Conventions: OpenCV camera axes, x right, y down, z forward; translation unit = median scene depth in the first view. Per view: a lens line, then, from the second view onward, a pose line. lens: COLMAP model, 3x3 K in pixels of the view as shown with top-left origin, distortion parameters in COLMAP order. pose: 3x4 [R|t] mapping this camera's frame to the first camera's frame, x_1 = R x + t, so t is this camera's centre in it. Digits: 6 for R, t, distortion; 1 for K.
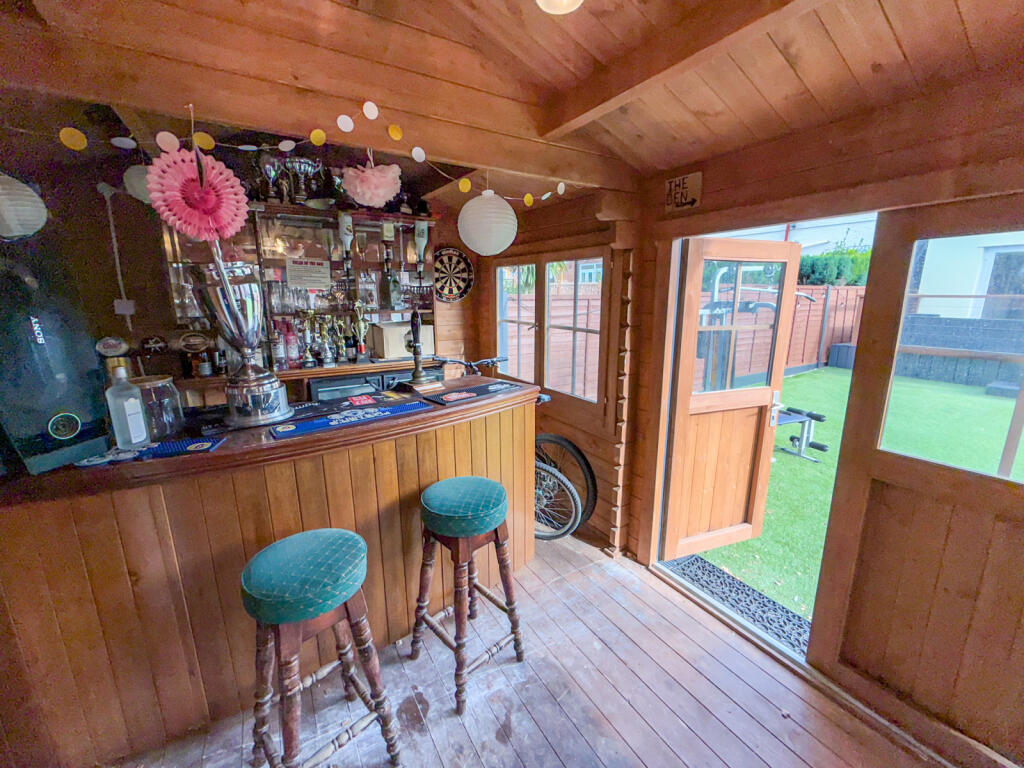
lens RADIAL K [[417.2, 0, 505.3], [0, 417.2, 385.0], [0, 0, 1]] dist [-0.002538, 0.001002]
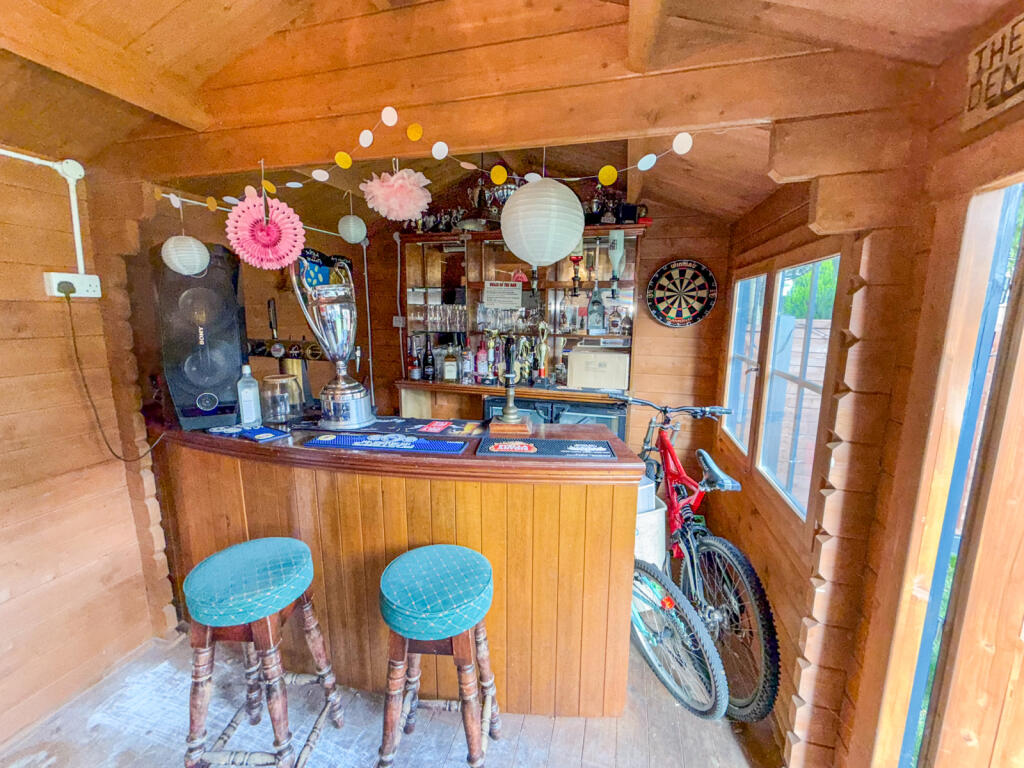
lens RADIAL K [[417.2, 0, 509.1], [0, 417.2, 382.0], [0, 0, 1]] dist [-0.002538, 0.001002]
pose [[0.684182, 0.130527, -0.717536, 0.368811], [-0.170400, 0.985233, 0.016744, -0.091735], [0.709125, 0.110812, 0.696320, 0.386288]]
